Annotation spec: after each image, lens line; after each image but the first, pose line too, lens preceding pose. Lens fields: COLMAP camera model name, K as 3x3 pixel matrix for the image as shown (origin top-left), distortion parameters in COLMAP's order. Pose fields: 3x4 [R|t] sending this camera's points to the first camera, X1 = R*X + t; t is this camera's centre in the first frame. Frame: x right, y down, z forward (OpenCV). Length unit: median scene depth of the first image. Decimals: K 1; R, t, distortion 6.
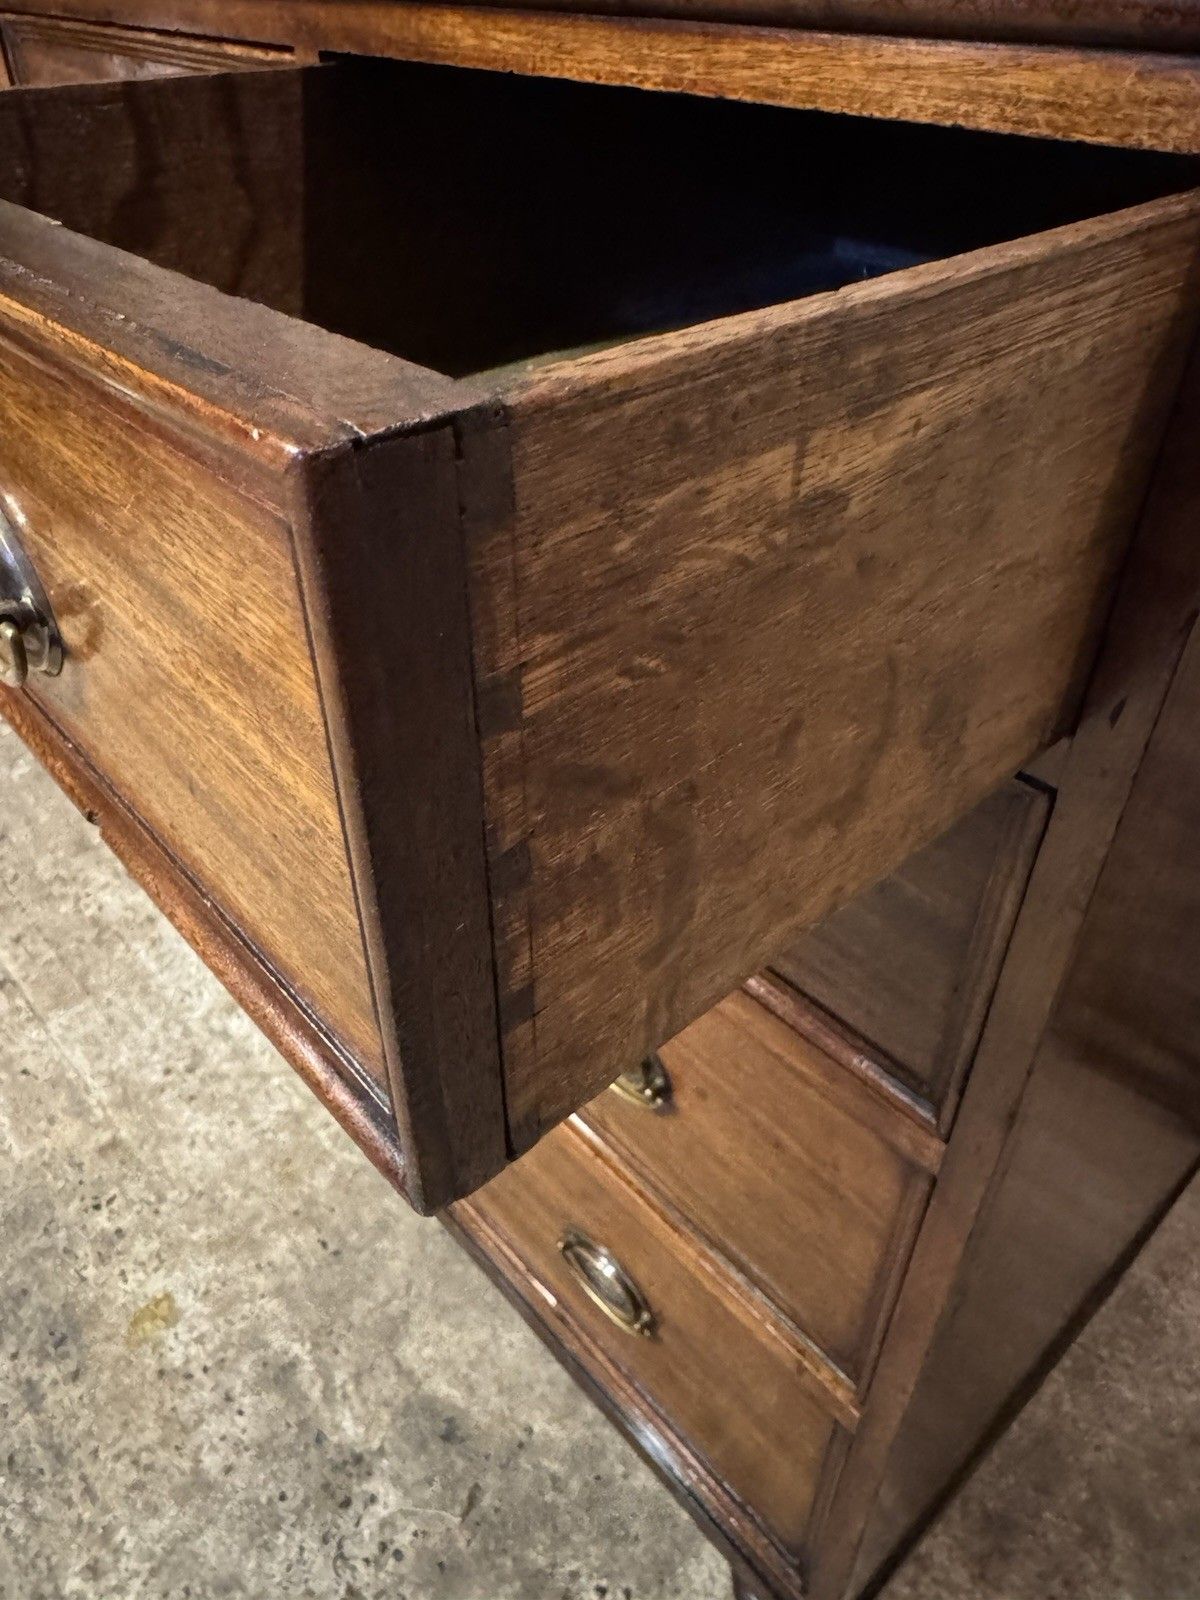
lens RADIAL K [[1099.3, 0, 600.6], [0, 1099.3, 800.4], [0, 0, 1]] dist [-0.029729, 0.019503]
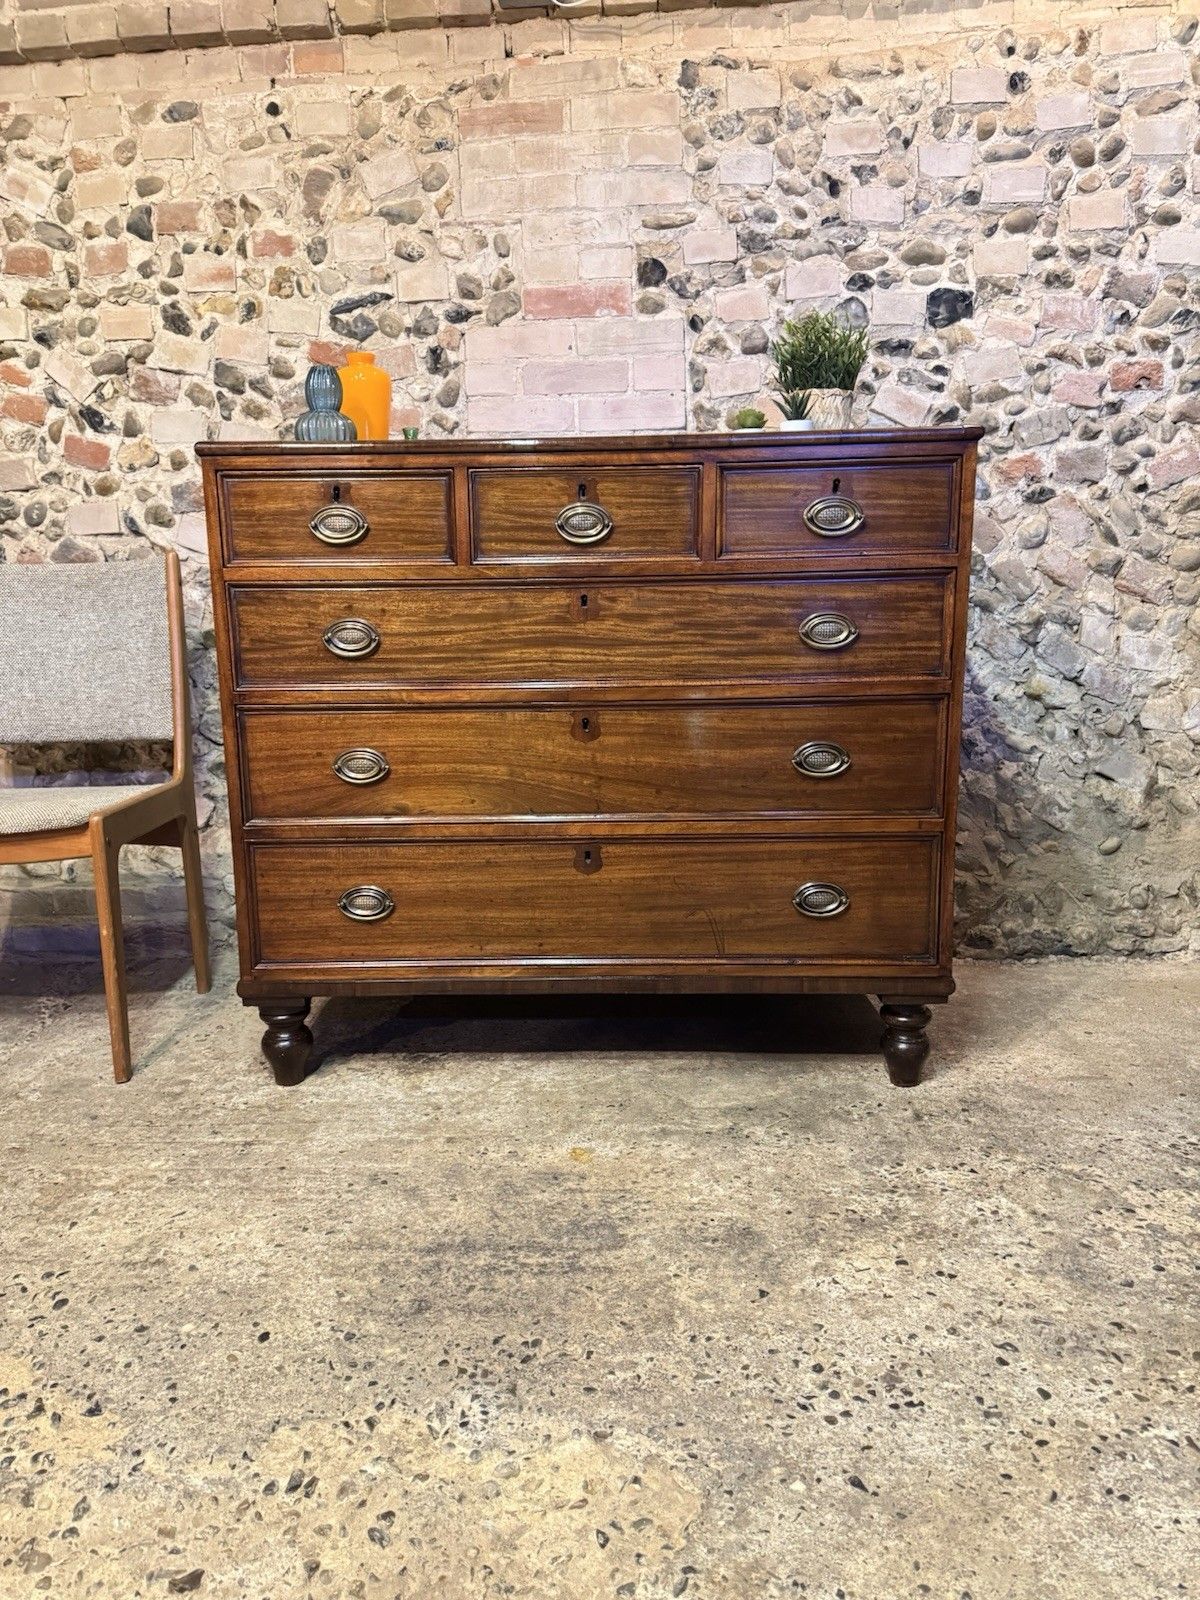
lens RADIAL K [[1145.2, 0, 597.0], [0, 1145.2, 795.9], [0, 0, 1]] dist [0.017955, -0.019114]
pose [[0.691629, -0.149828, 0.706541, -1.542765], [0.467950, 0.838110, -0.280346, 0.526720], [-0.550156, 0.524522, 0.649773, -0.397247]]
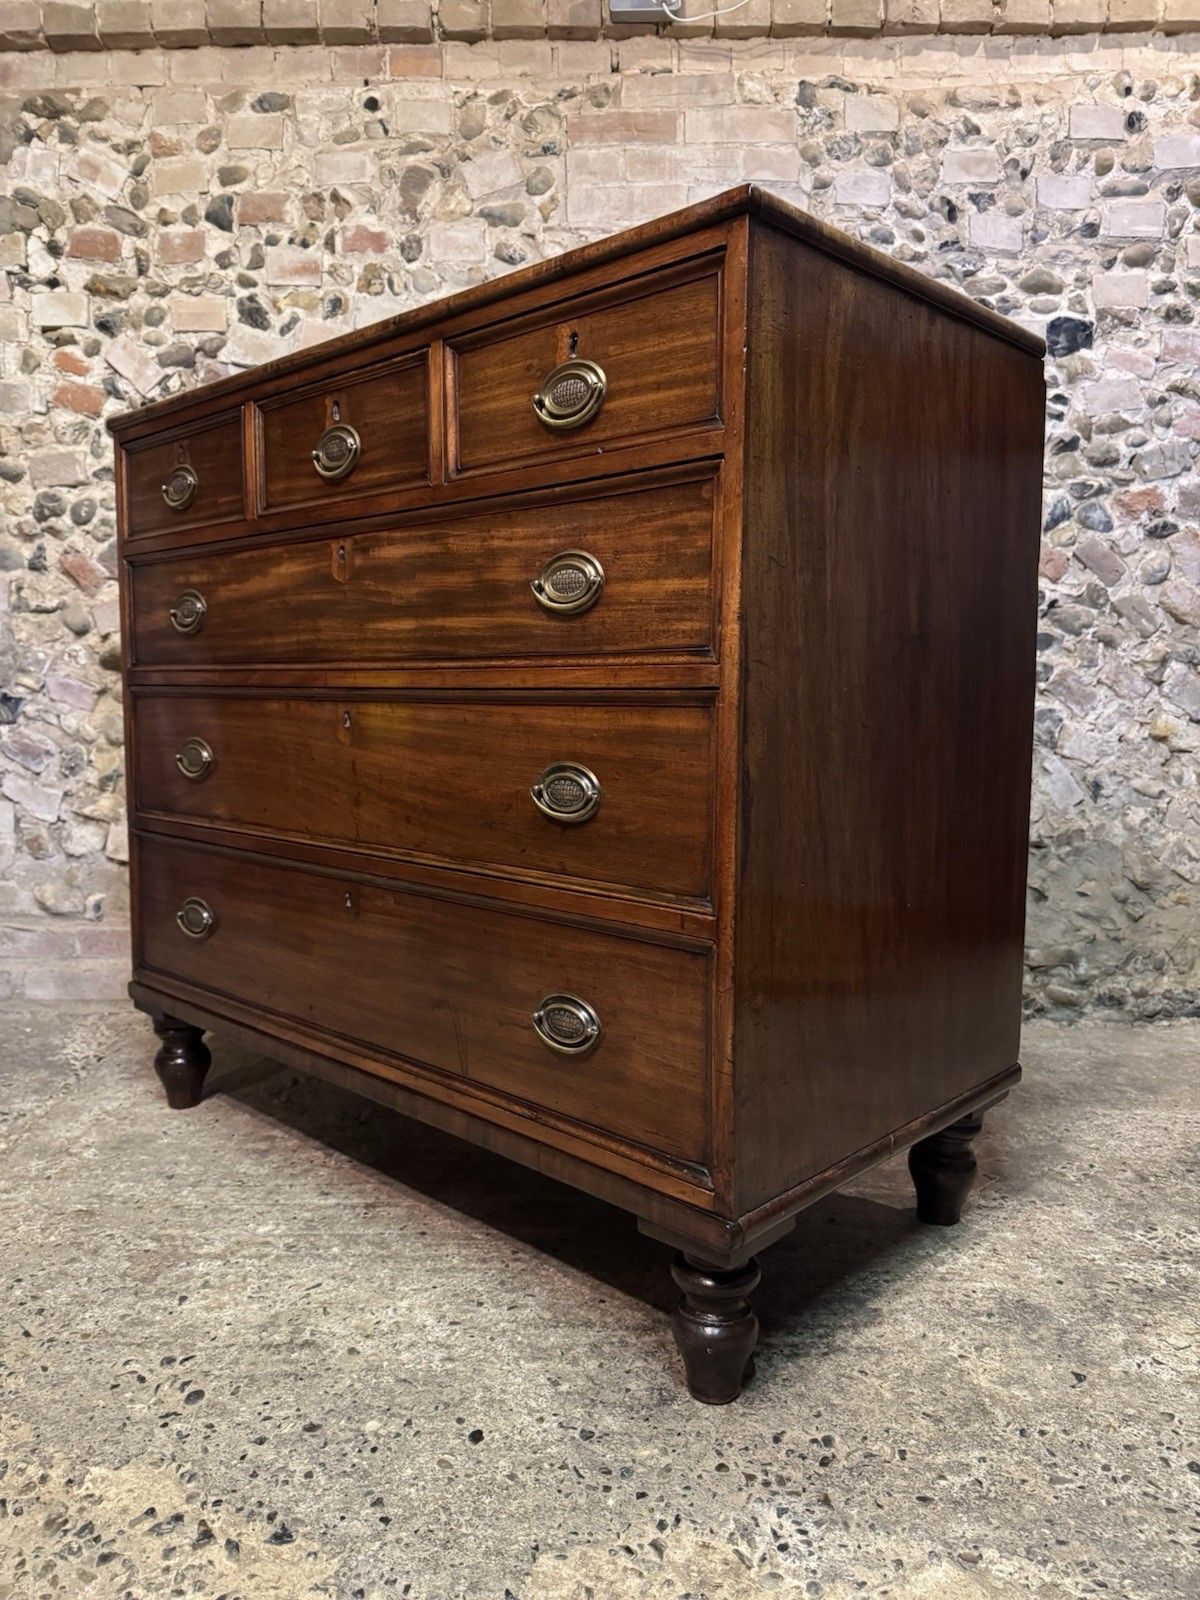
lens RADIAL K [[1153.5, 0, 597.7], [0, 1153.5, 791.4], [0, 0, 1]] dist [0.002285, -0.005859]
pose [[0.648149, -0.064675, 0.758762, -1.641946], [0.469089, 0.818812, -0.330911, 0.417812], [-0.599882, 0.570406, 0.561051, 0.028764]]
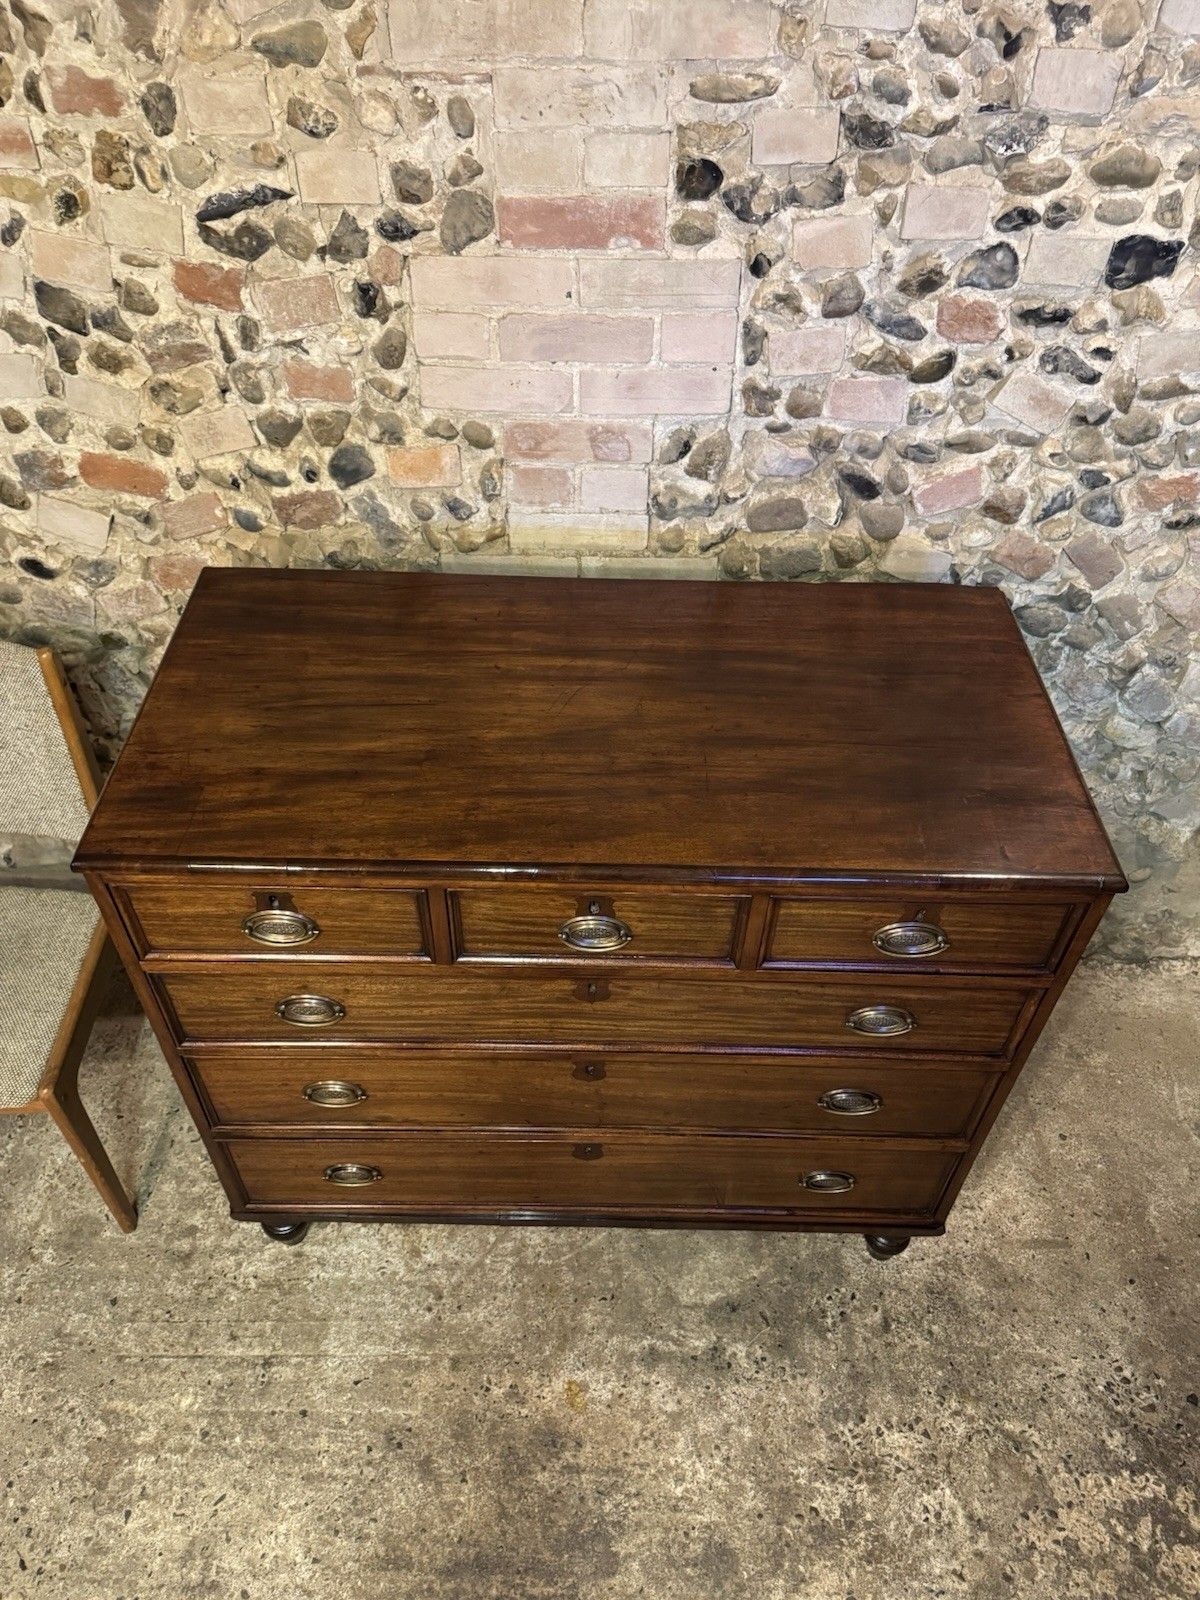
lens RADIAL K [[1147.9, 0, 599.4], [0, 1147.9, 803.2], [0, 0, 1]] dist [0.011029, -0.013850]
pose [[0.678964, -0.514537, 0.523698, -0.886482], [0.448398, 0.855445, 0.259141, -0.827902], [-0.581332, 0.058877, 0.811533, -0.600386]]
